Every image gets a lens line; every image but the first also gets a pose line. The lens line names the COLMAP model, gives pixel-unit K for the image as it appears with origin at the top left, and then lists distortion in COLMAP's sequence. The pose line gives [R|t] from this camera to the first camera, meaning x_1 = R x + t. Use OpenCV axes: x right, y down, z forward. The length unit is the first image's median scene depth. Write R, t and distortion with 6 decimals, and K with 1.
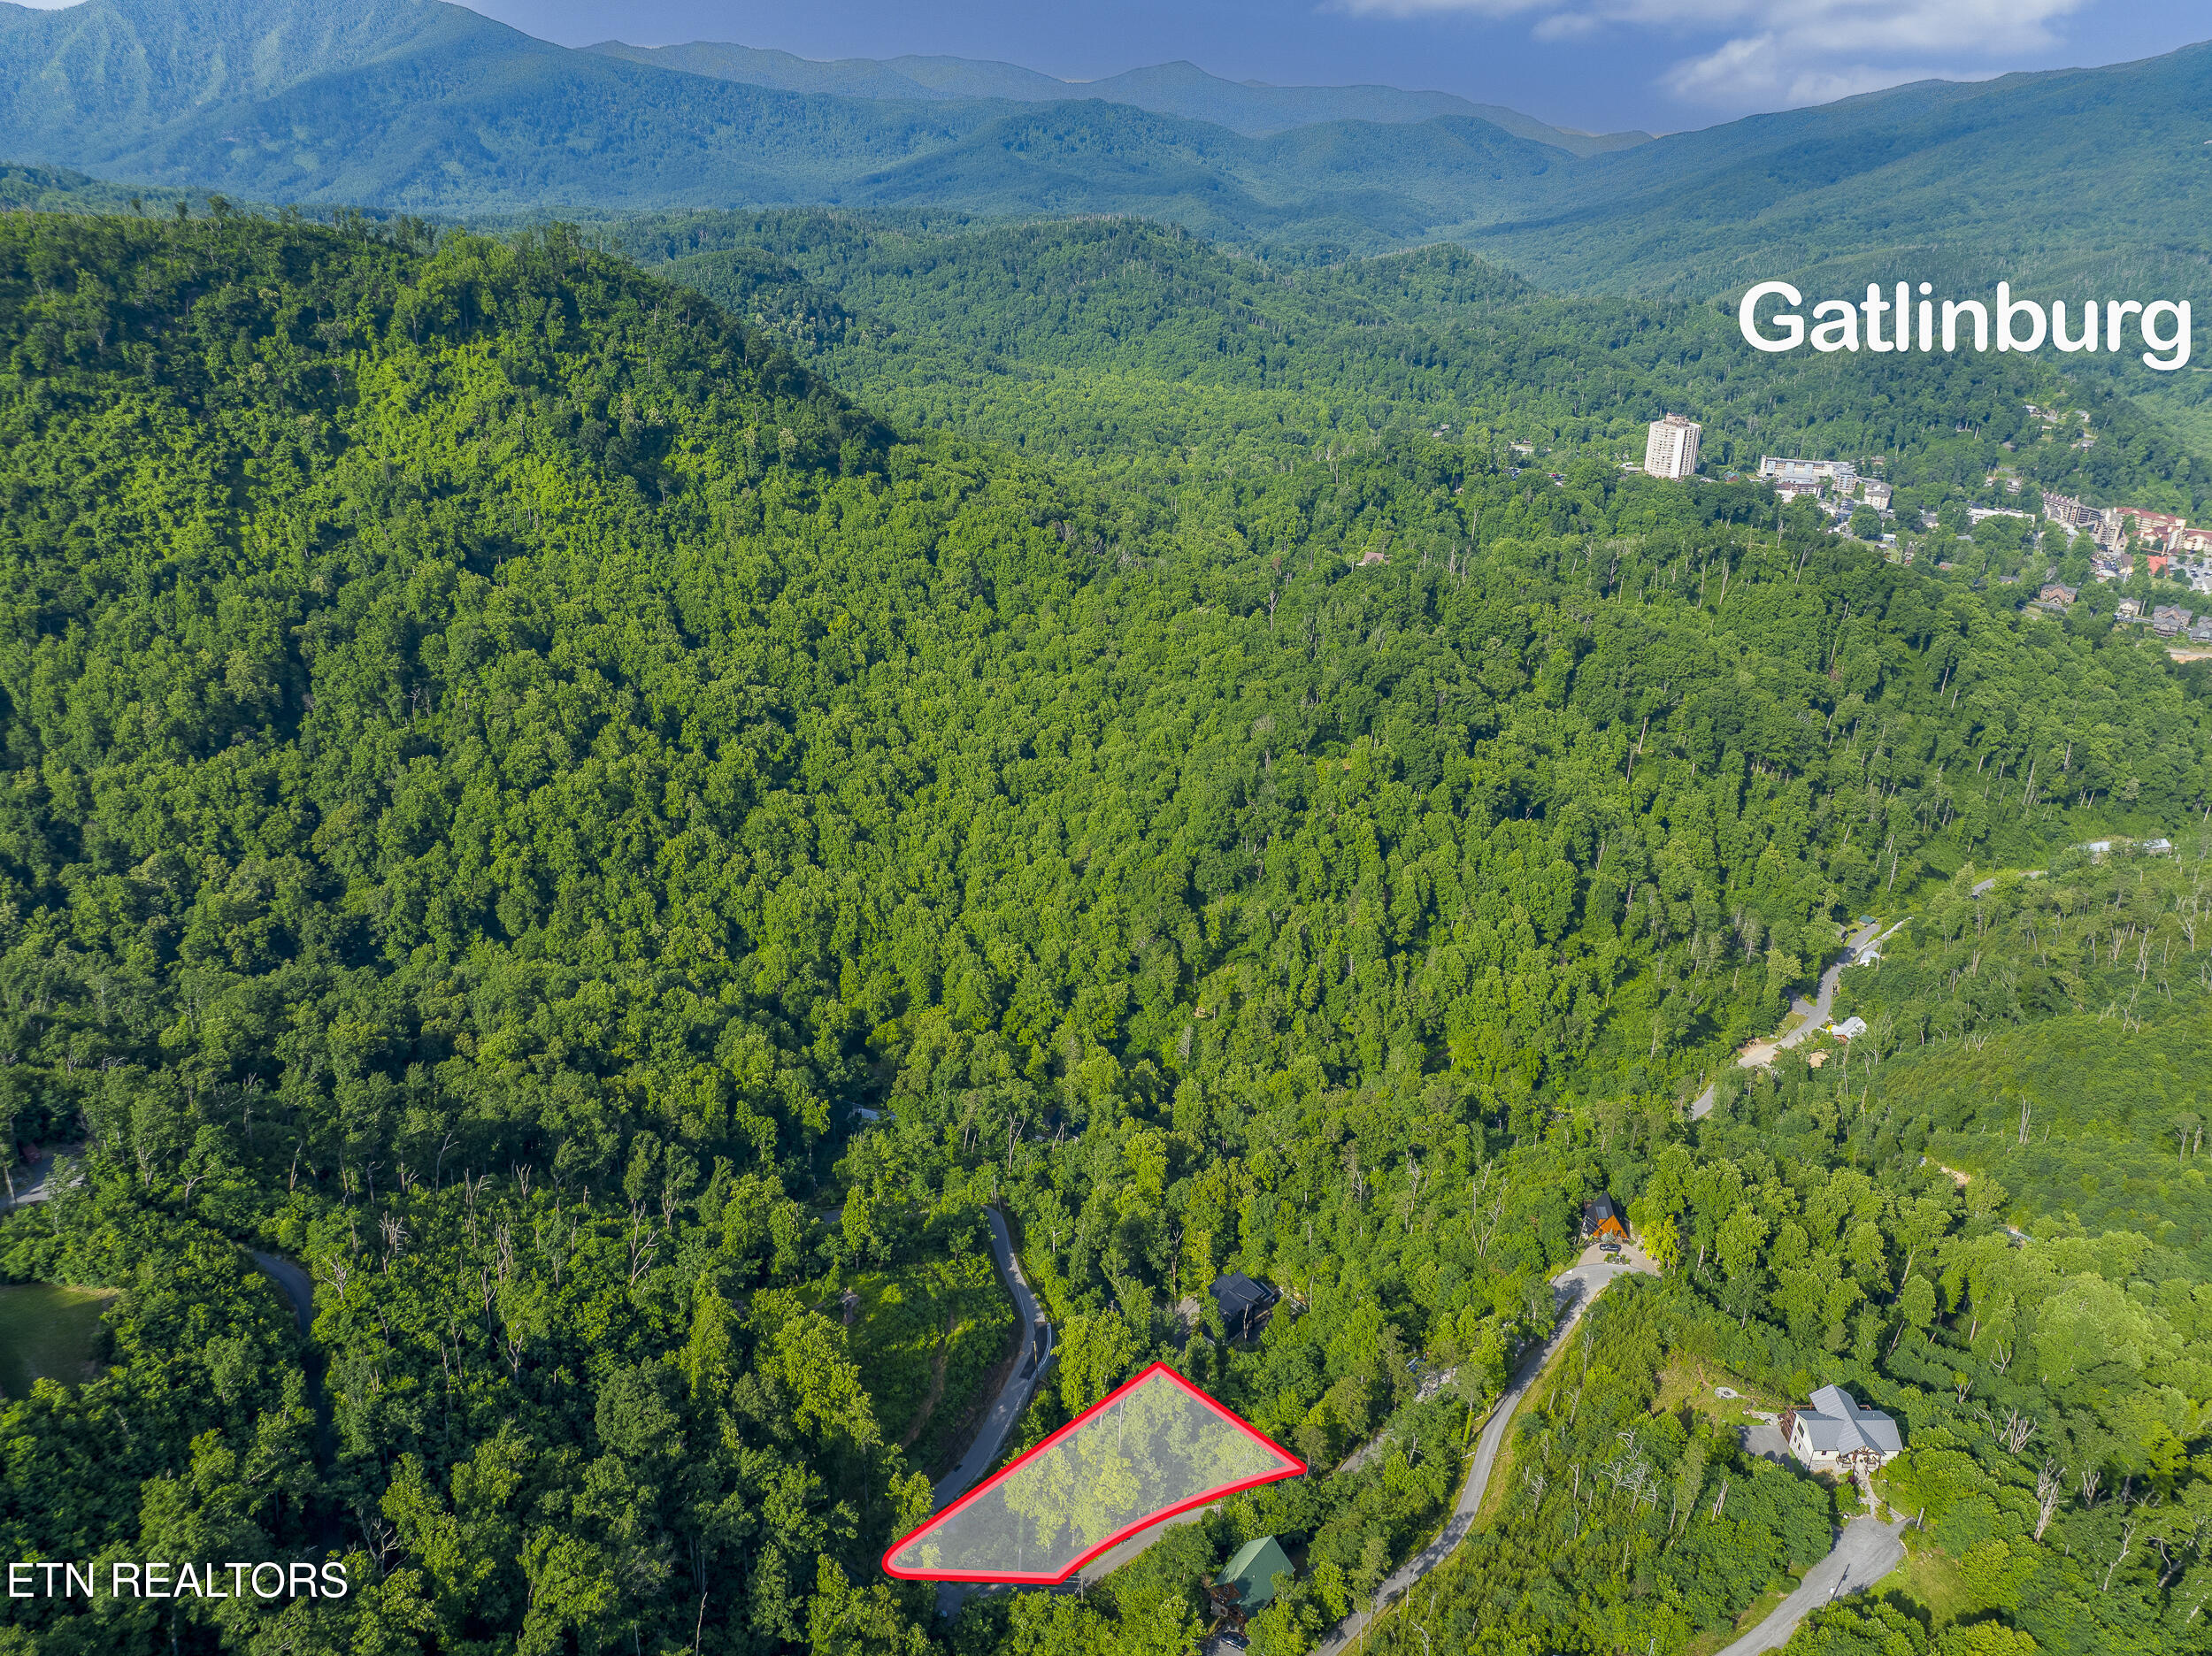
lens RADIAL K [[1527.1, 0, 1106.0], [0, 1527.1, 828.0], [0, 0, 1]] dist [-0.027612, -0.000503]
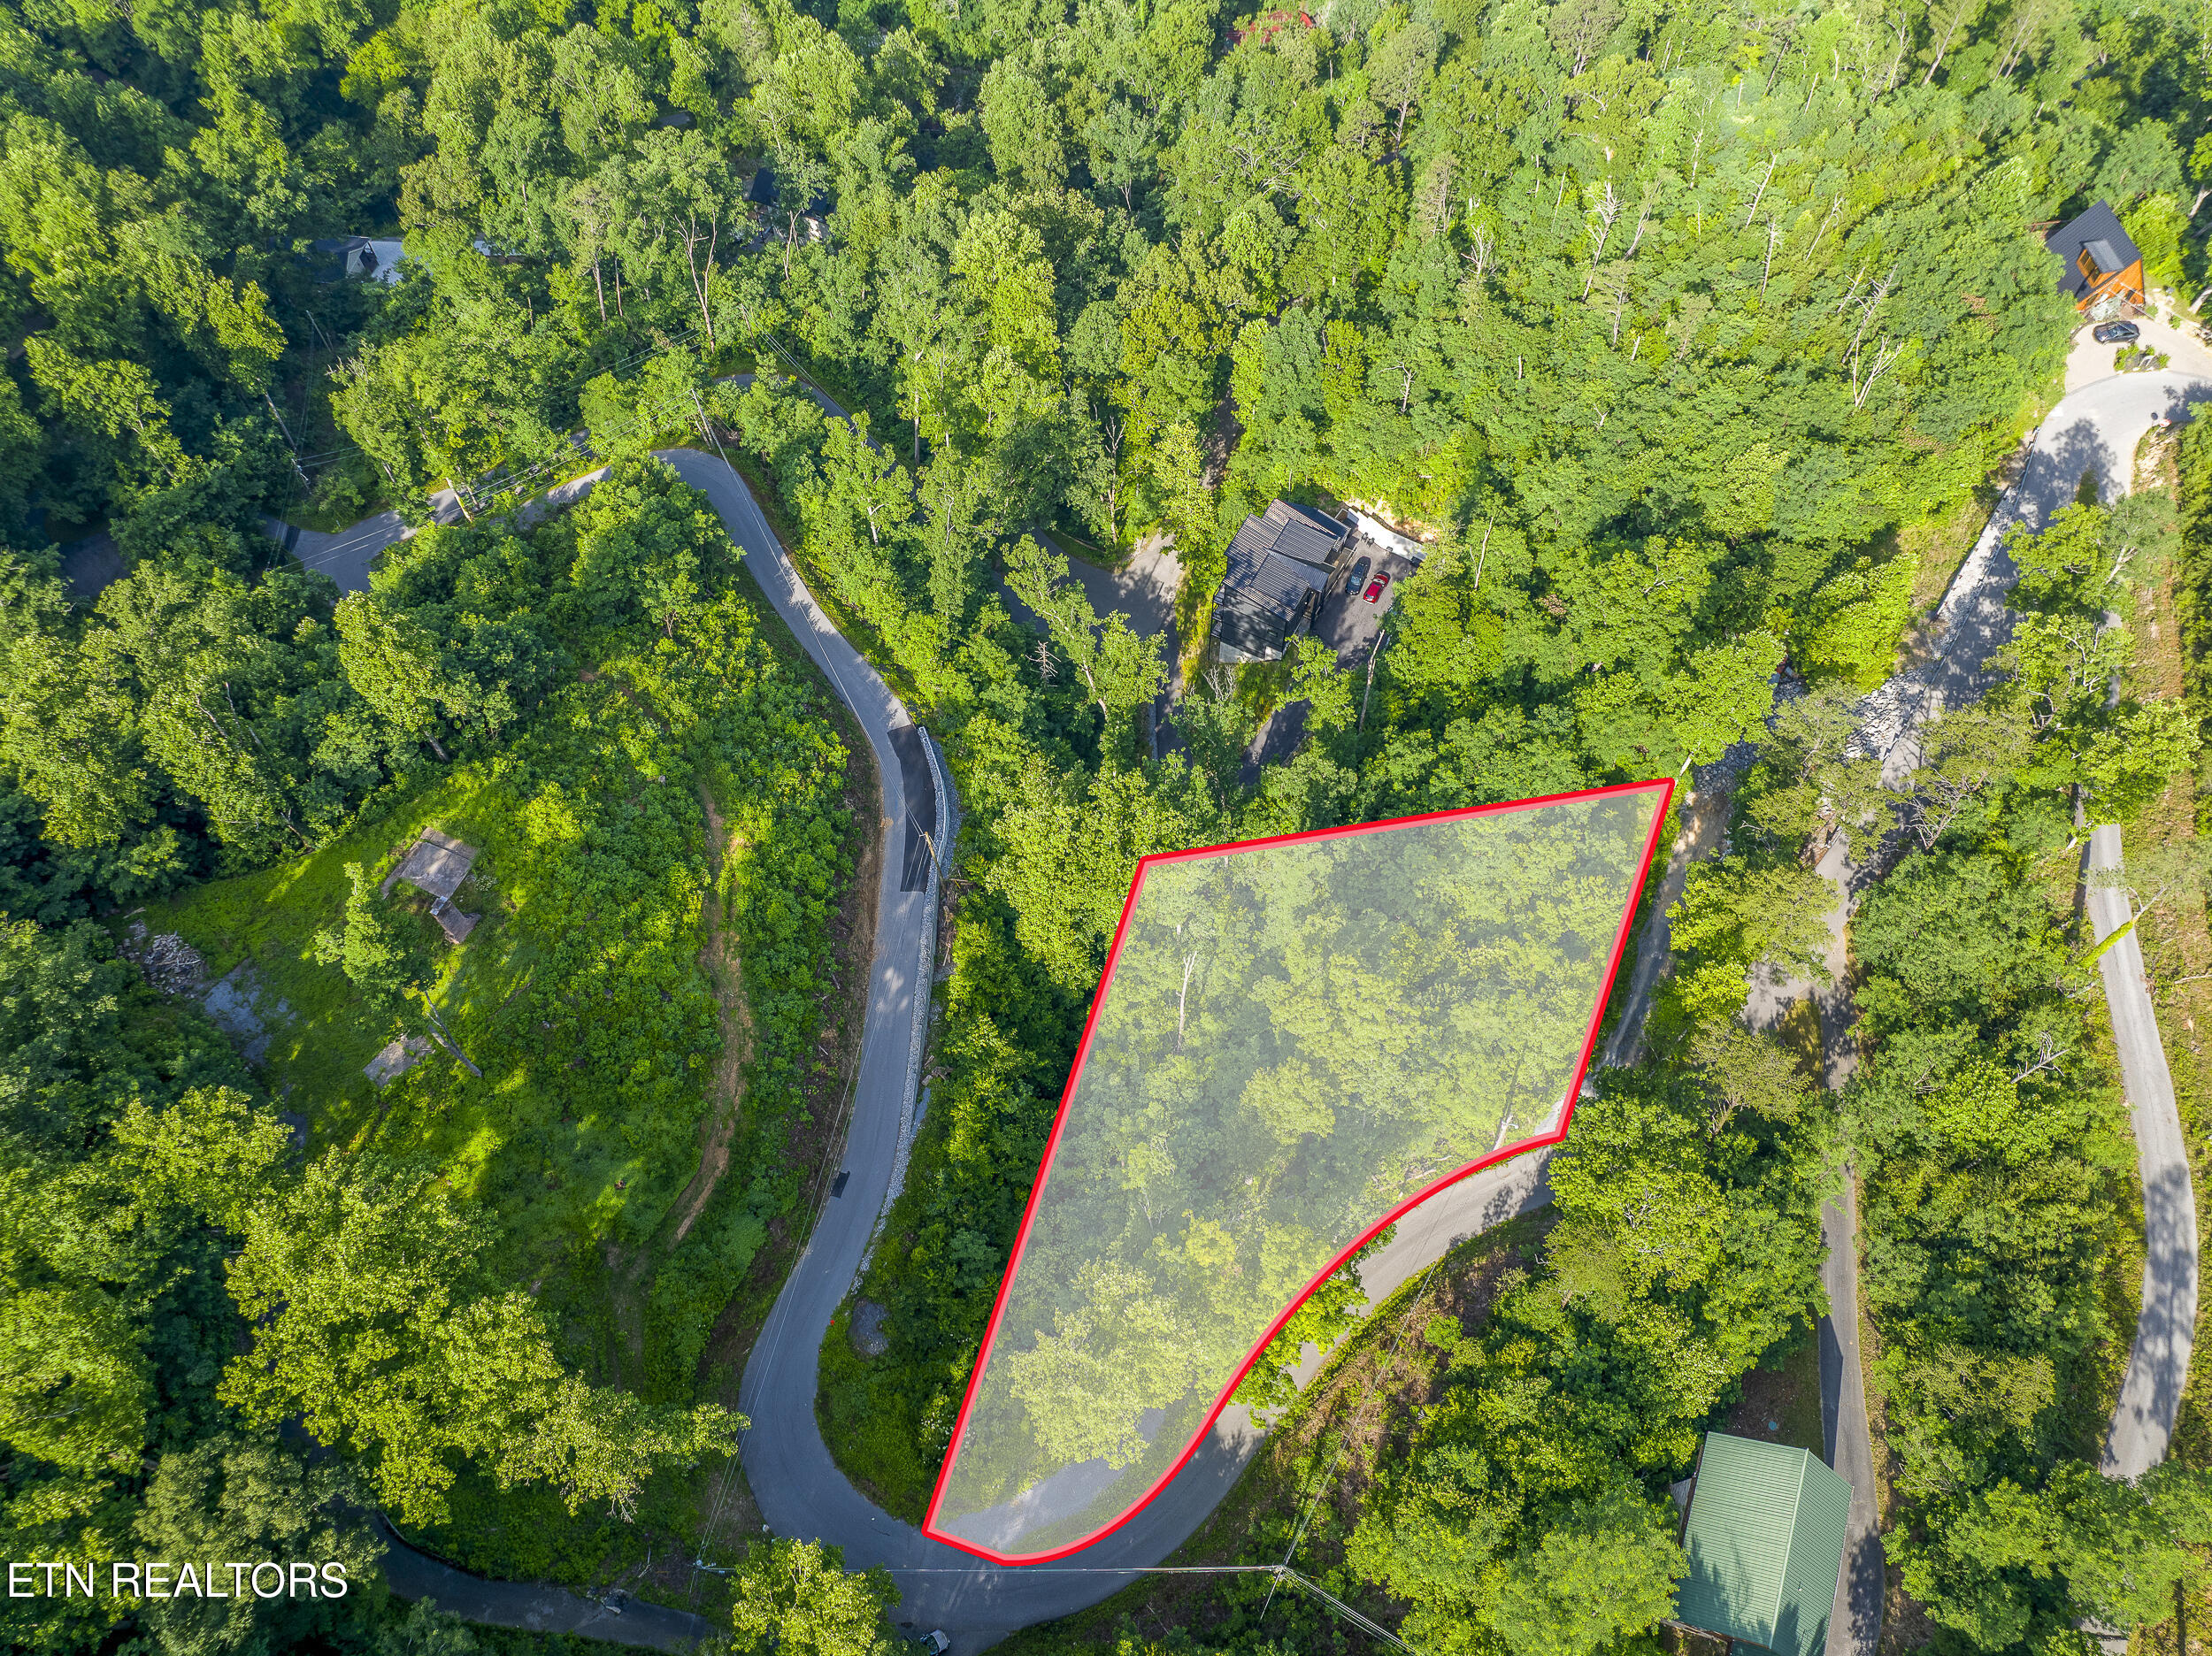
lens RADIAL K [[1561.5, 0, 1106.0], [0, 1561.5, 828.0], [0, 0, 1]] dist [-0.040158, 0.002284]
pose [[0.963877, -0.239113, 0.117326, -0.039976], [0.117851, 0.777916, 0.617218, 0.061481], [-0.238855, -0.581095, 0.777995, 0.532699]]
